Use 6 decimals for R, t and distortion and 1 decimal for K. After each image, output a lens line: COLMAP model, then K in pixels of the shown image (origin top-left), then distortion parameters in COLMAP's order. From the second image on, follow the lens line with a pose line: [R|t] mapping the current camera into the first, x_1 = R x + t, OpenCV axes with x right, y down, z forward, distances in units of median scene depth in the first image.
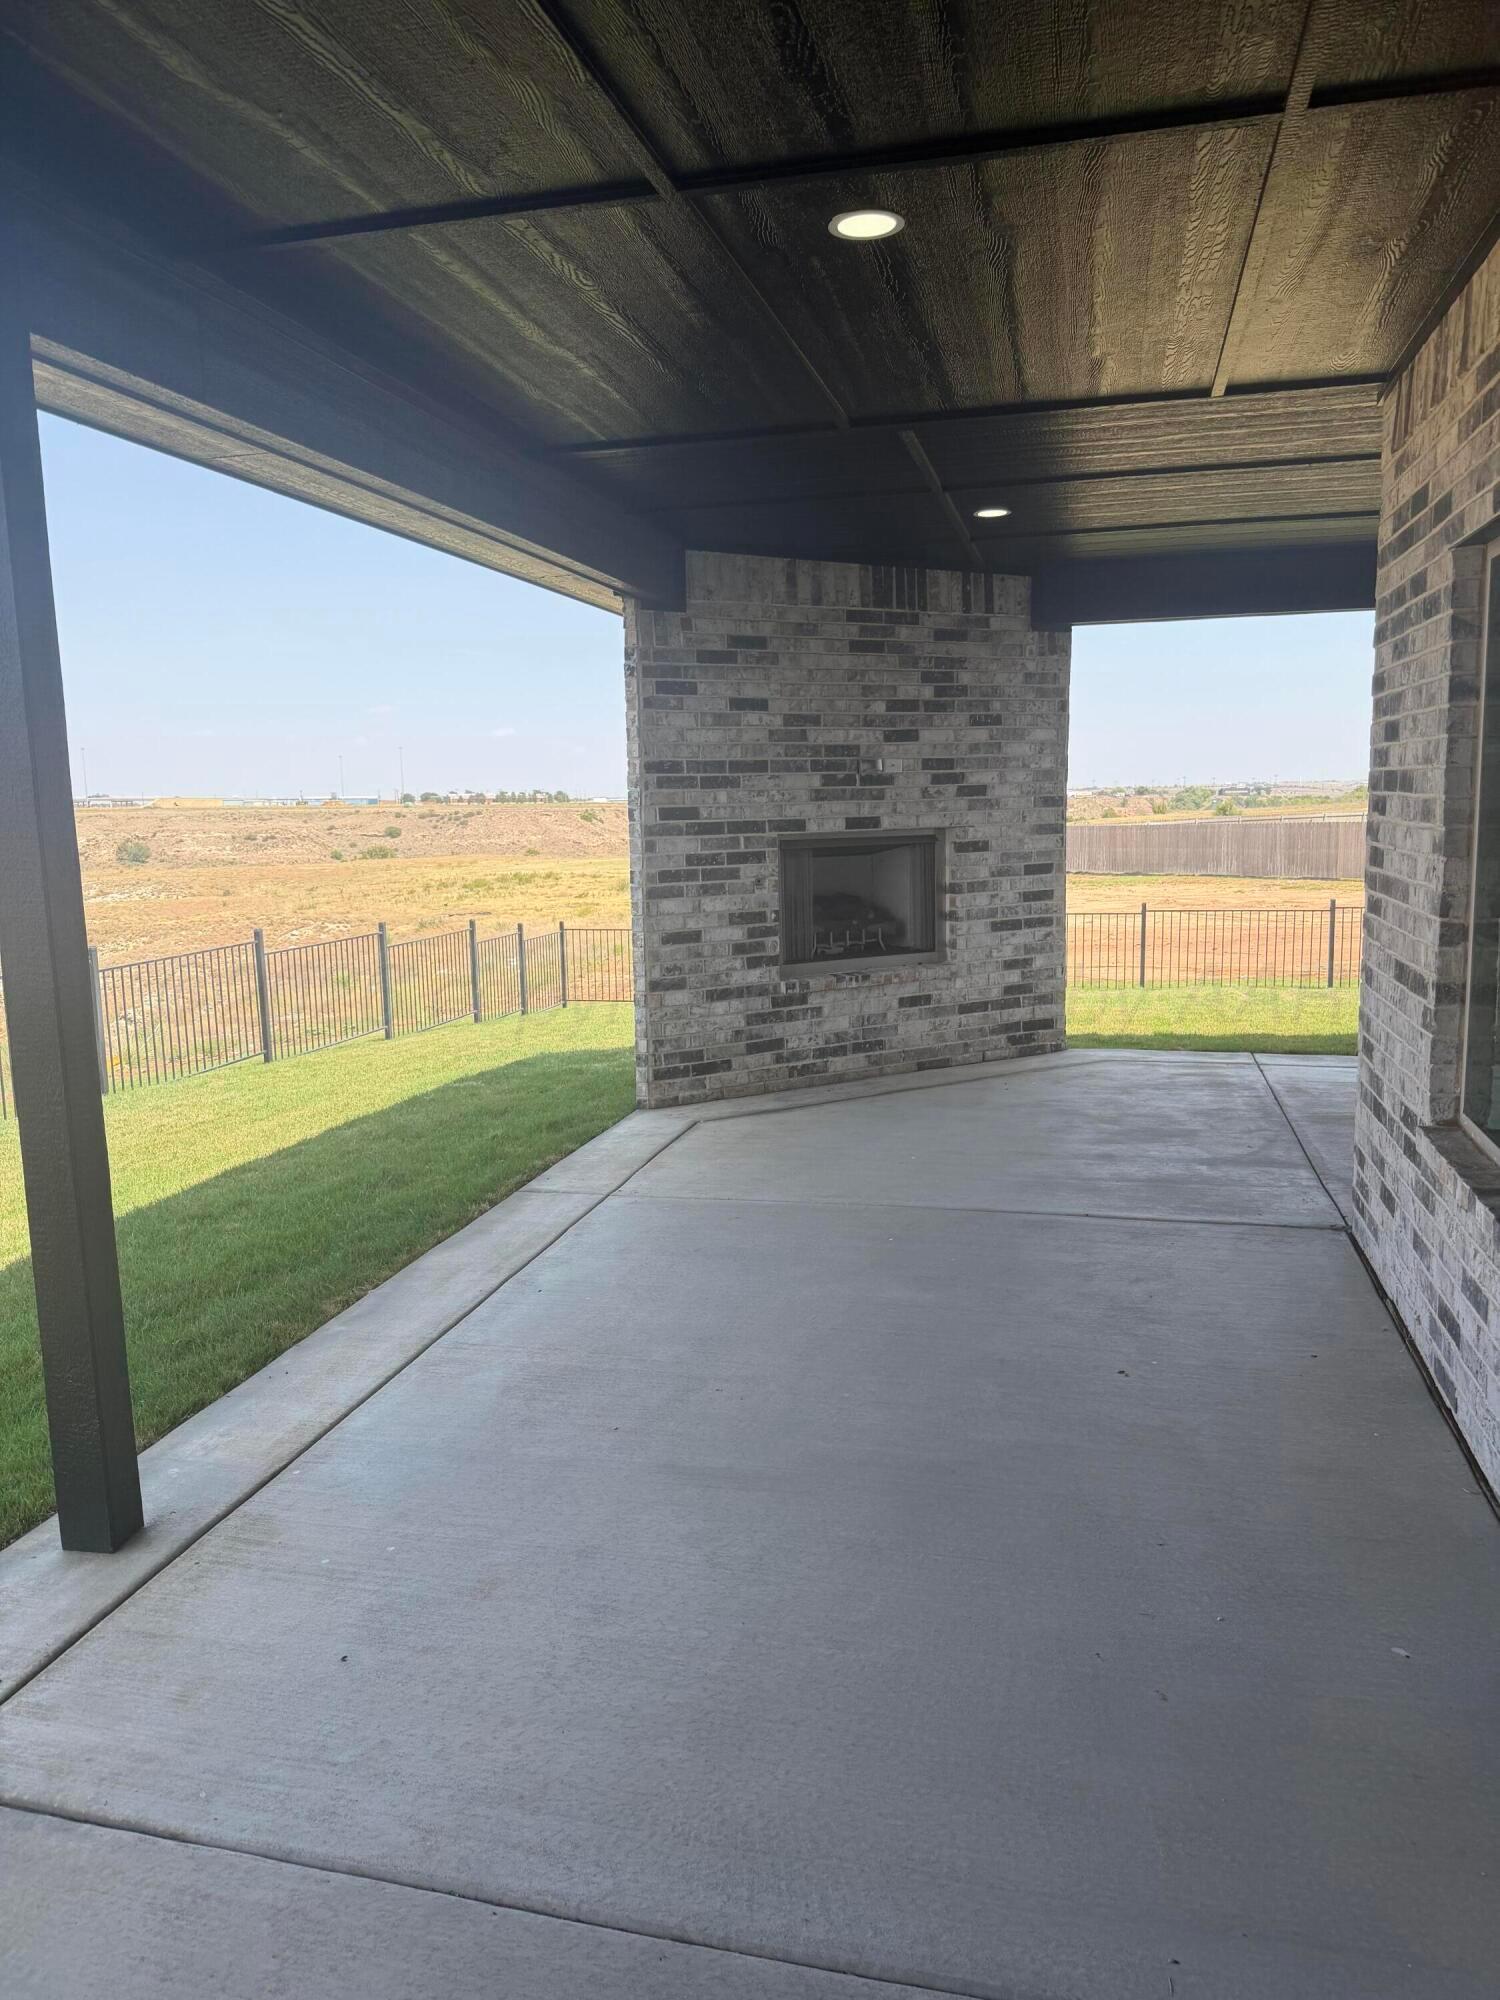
lens RADIAL K [[1399.3, 0, 752.4], [0, 1399.3, 1007.8], [0, 0, 1]] dist [0.163777, -0.329106]
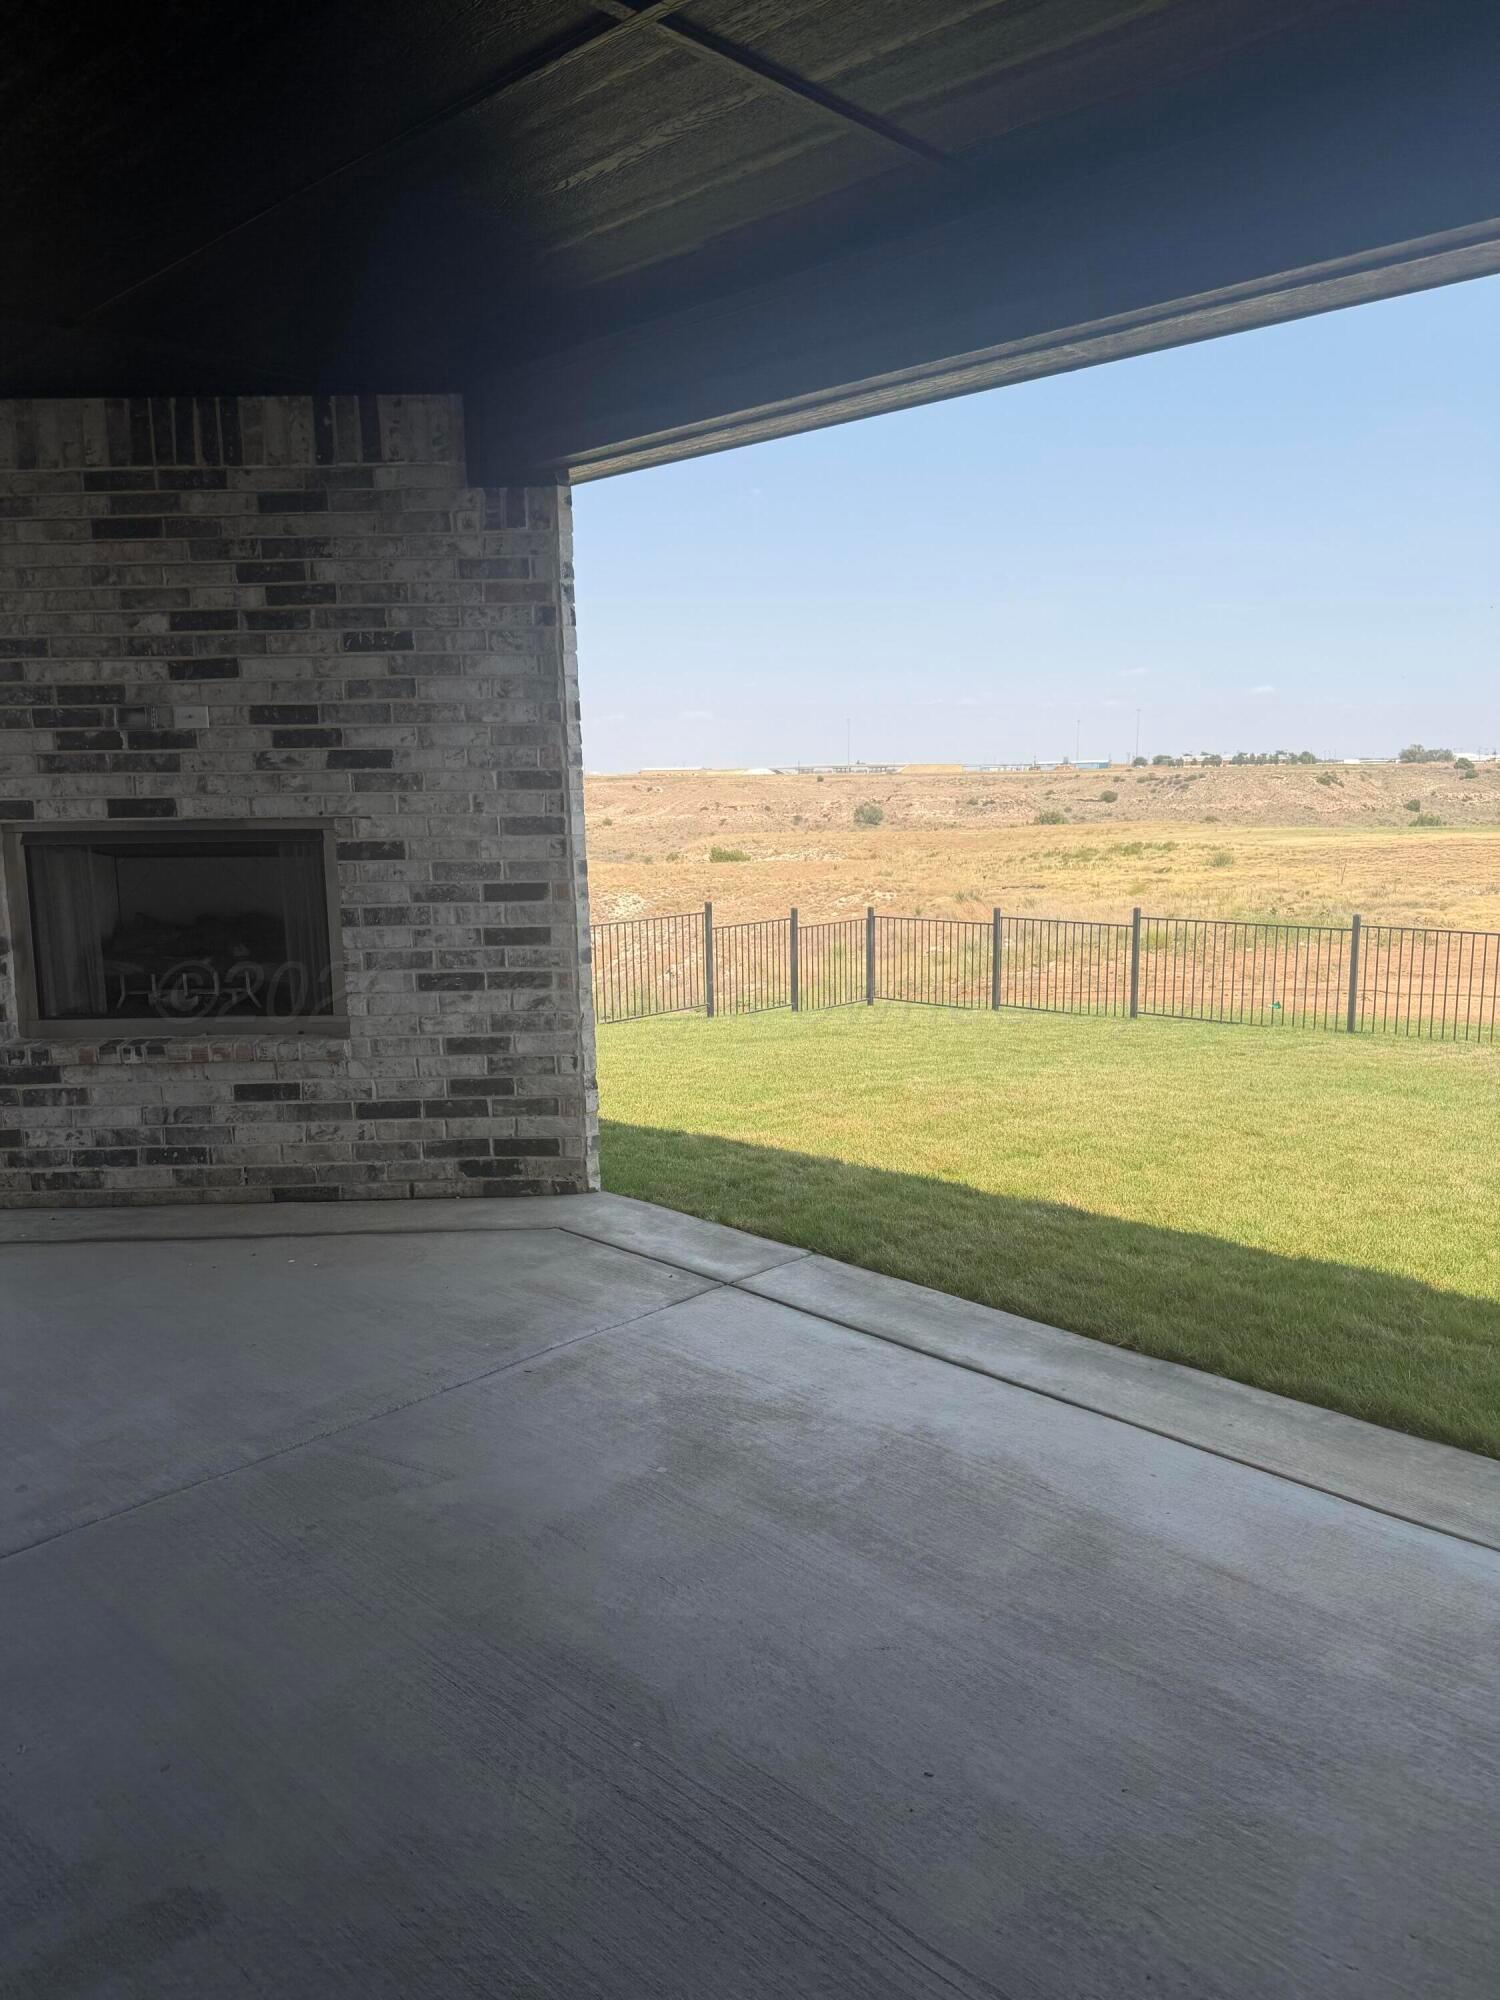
lens RADIAL K [[1399.3, 0, 752.4], [0, 1399.3, 1007.8], [0, 0, 1]] dist [0.163777, -0.329106]
pose [[0.868161, 0.086643, -0.488660, 0.610755], [-0.074373, 0.996237, 0.044509, -0.086750], [0.490678, -0.002298, 0.871338, 0.547968]]
